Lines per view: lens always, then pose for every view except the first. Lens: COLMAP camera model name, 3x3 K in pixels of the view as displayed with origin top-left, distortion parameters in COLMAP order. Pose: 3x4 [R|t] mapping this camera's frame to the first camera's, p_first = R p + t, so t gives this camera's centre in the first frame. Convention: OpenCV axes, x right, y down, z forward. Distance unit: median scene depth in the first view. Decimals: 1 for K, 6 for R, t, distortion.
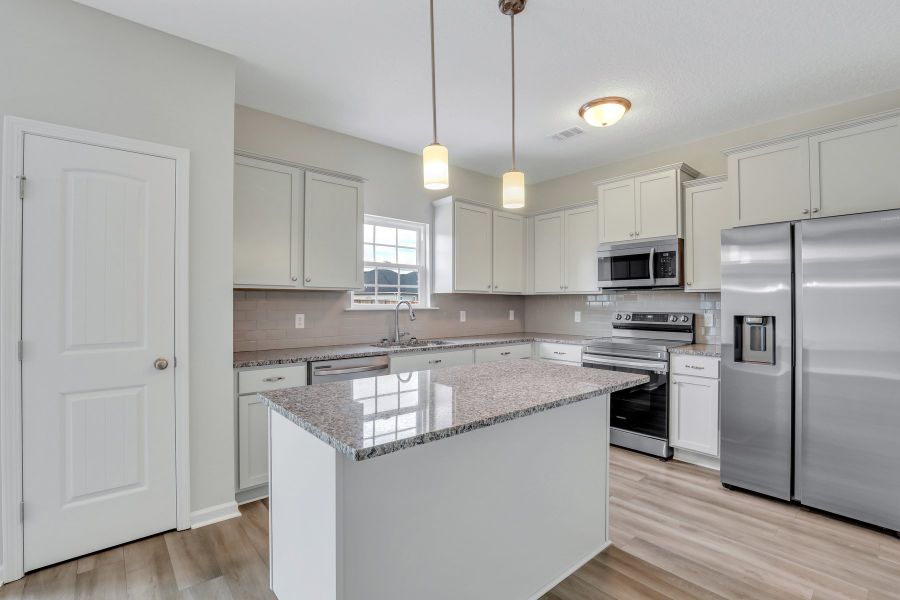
lens RADIAL K [[412.5, 0, 448.7], [0, 412.5, 298.6], [0, 0, 1]] dist [-0.040266, 0.009524]
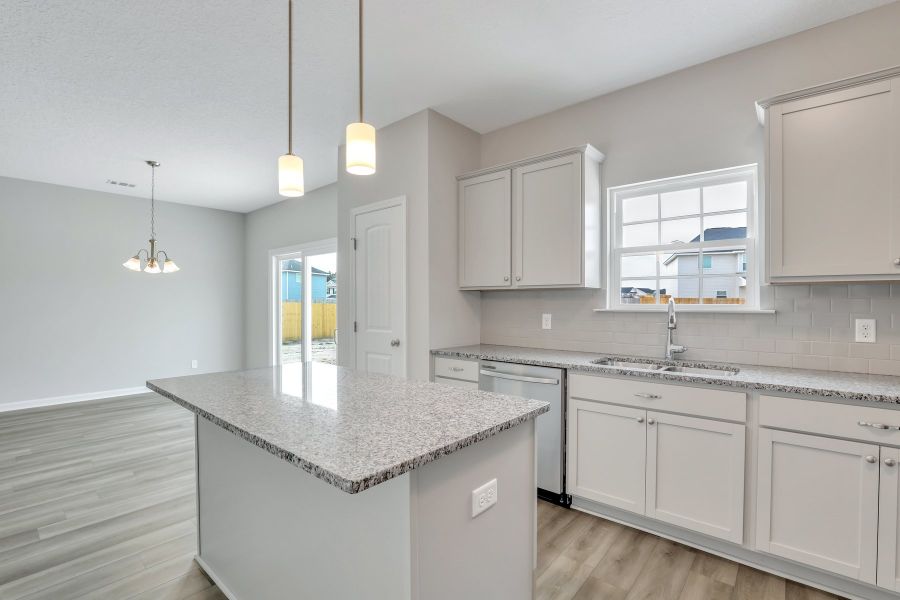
lens RADIAL K [[410.8, 0, 448.9], [0, 410.8, 307.2], [0, 0, 1]] dist [-0.042246, 0.009128]
pose [[0.159922, 0.011071, -0.987068, 0.528439], [0.009330, 0.999875, 0.012726, 0.006829], [0.987086, -0.011244, 0.159799, 0.601928]]
